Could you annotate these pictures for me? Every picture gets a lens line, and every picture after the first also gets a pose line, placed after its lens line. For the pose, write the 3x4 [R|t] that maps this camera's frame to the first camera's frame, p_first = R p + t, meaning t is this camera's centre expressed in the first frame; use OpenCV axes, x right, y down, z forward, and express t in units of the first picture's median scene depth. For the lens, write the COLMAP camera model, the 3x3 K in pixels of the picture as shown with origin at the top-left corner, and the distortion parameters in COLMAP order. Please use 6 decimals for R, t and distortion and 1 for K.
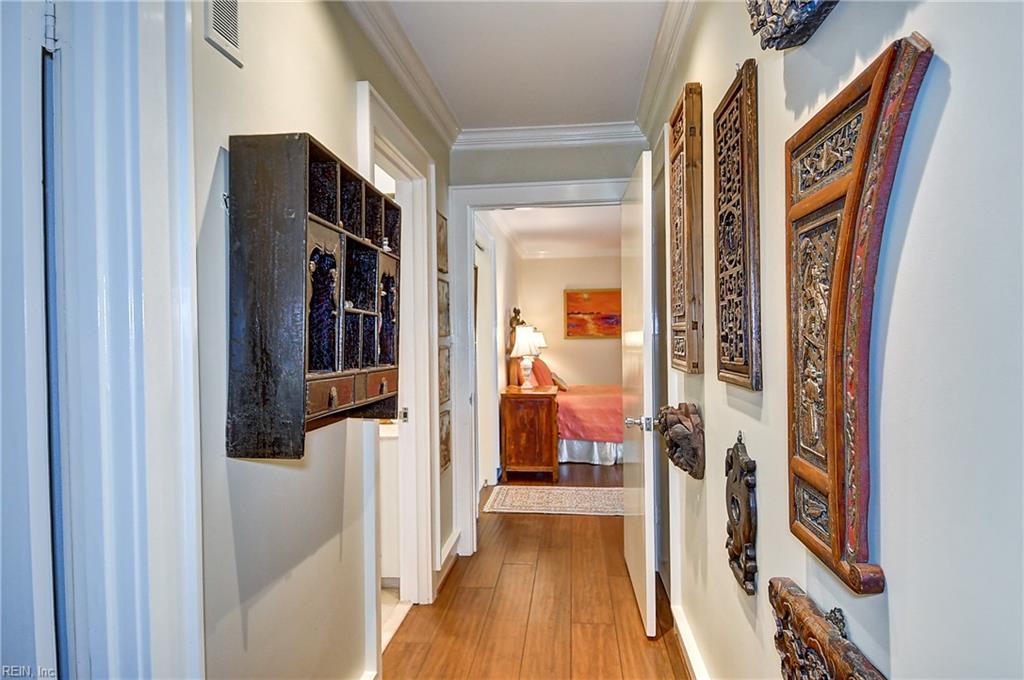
lens RADIAL K [[596.6, 0, 512.0], [0, 596.6, 340.0], [0, 0, 1]] dist [0.045125, -0.000038]
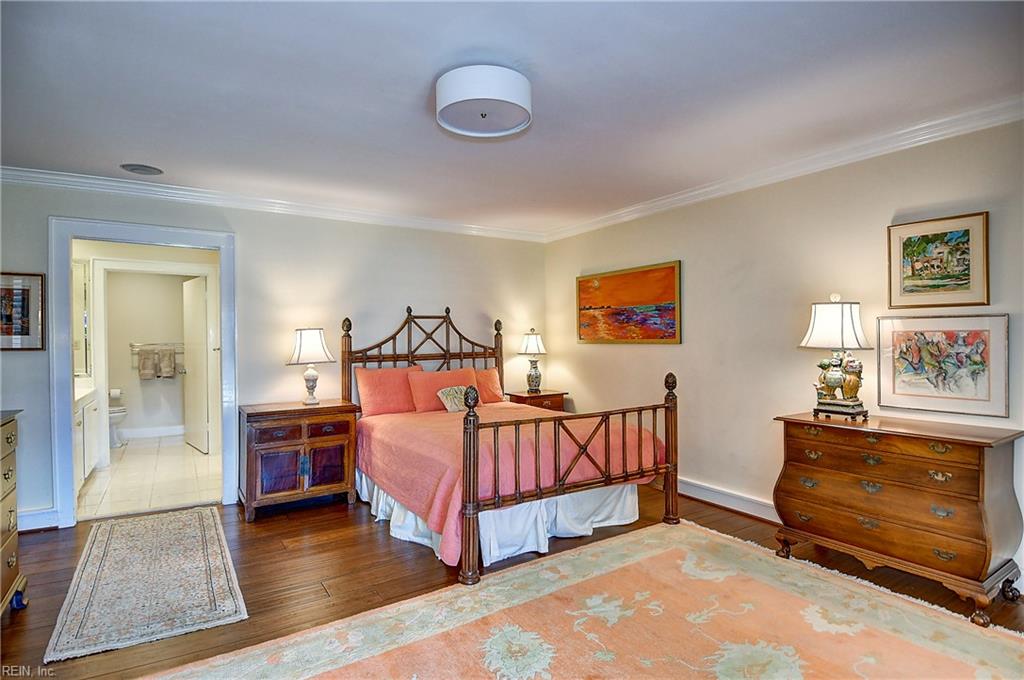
lens RADIAL K [[528.2, 0, 512.0], [0, 528.2, 340.0], [0, 0, 1]] dist [0.061993, -0.053006]
pose [[0.628209, 0.010016, -0.777980, 0.741208], [-0.004908, 0.999948, 0.008911, -0.015502], [0.778029, -0.001780, 0.628226, 0.708424]]
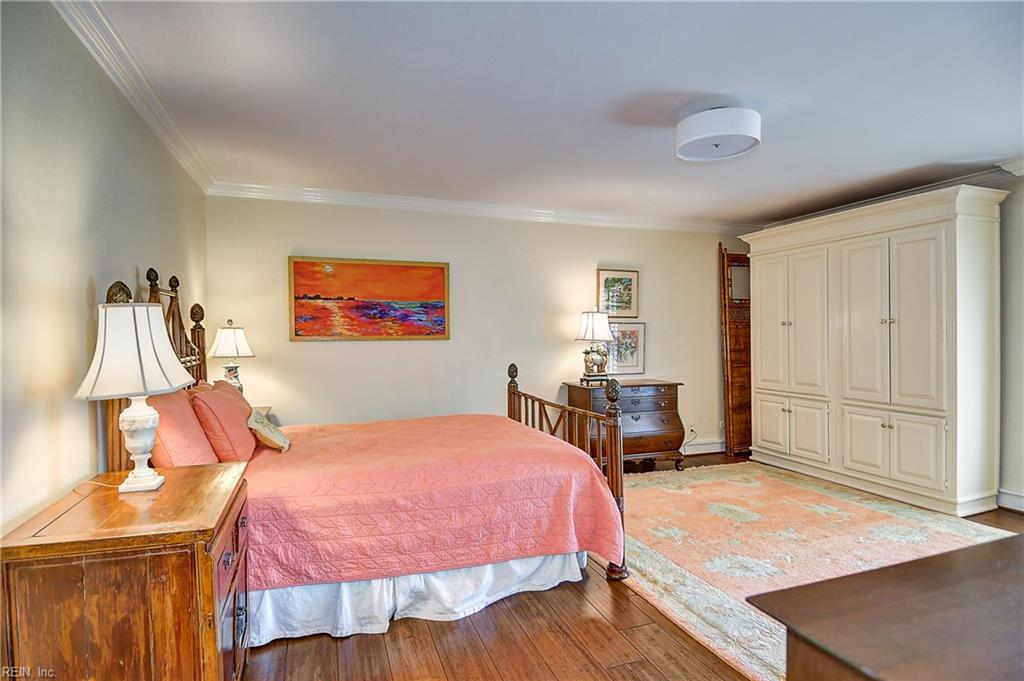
lens RADIAL K [[528.2, 0, 512.0], [0, 528.2, 340.5], [0, 0, 1]] dist [0.061993, -0.053006]
pose [[0.901595, 0.003807, 0.432564, 0.079224], [-0.004765, 0.999988, 0.001131, -0.005299], [-0.432555, -0.003080, 0.901603, 0.594991]]
